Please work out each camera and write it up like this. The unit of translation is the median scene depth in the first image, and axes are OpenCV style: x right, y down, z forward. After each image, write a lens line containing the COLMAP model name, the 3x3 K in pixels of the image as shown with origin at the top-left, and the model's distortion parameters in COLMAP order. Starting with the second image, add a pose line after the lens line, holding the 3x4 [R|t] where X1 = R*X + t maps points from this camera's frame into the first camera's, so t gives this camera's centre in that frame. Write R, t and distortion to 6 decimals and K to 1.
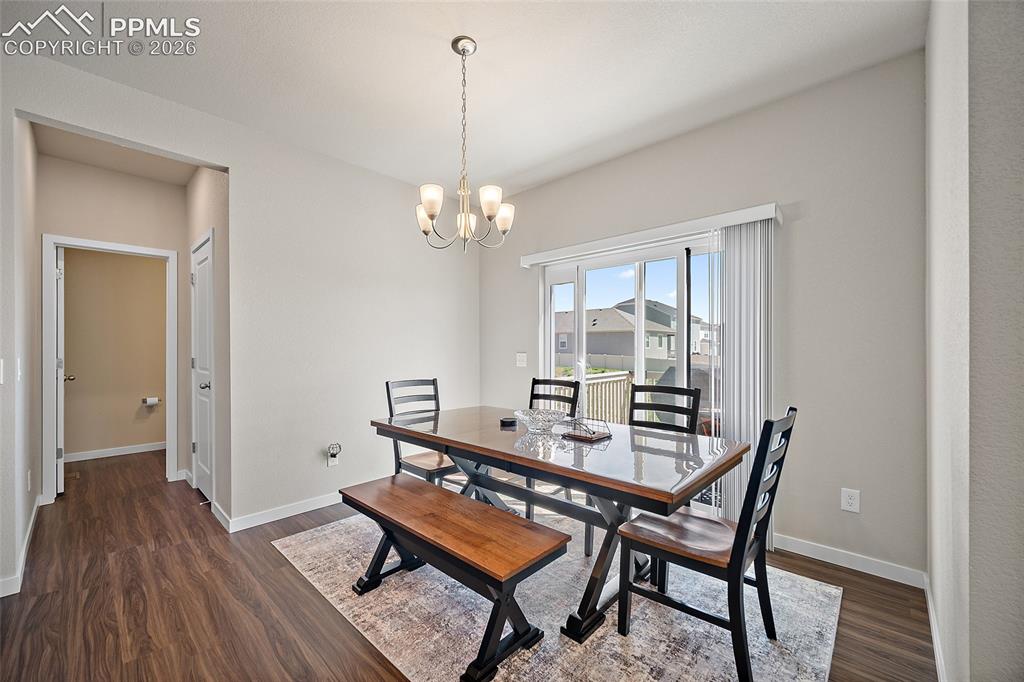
lens RADIAL K [[407.0, 0, 512.5], [0, 407.0, 345.5], [0, 0, 1]] dist [-0.001554, -0.000386]
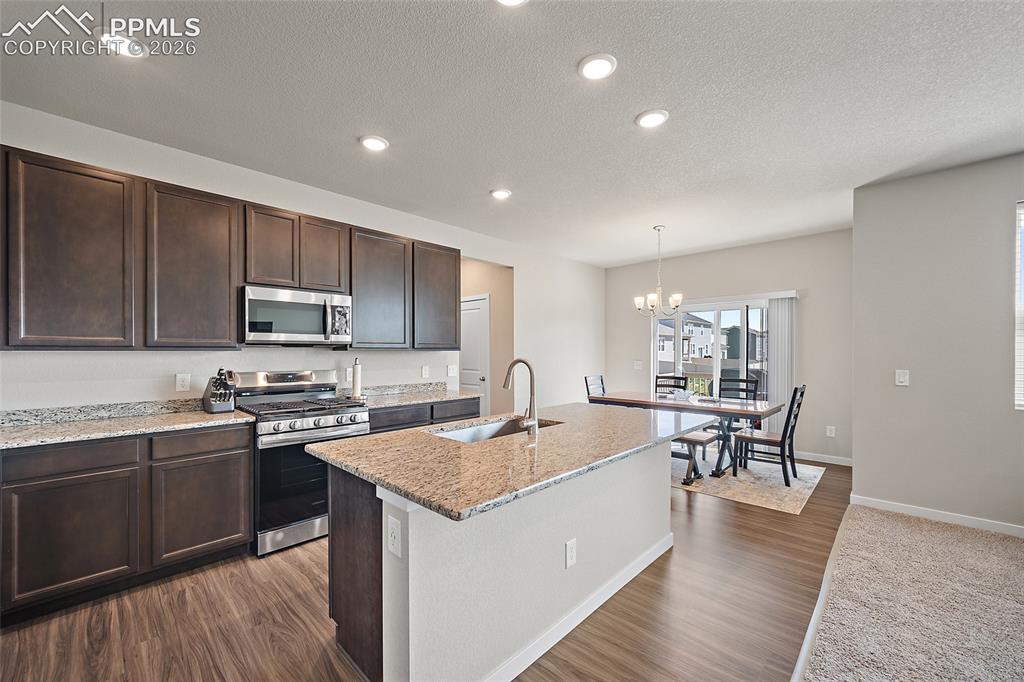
lens RADIAL K [[407.0, 0, 518.7], [0, 407.0, 350.8], [0, 0, 1]] dist [-0.001554, -0.000386]
pose [[1.000000, -0.000019, -0.000576, -0.768966], [0.000022, 0.999992, 0.003977, -0.046016], [0.000576, -0.003977, 0.999992, -1.082925]]
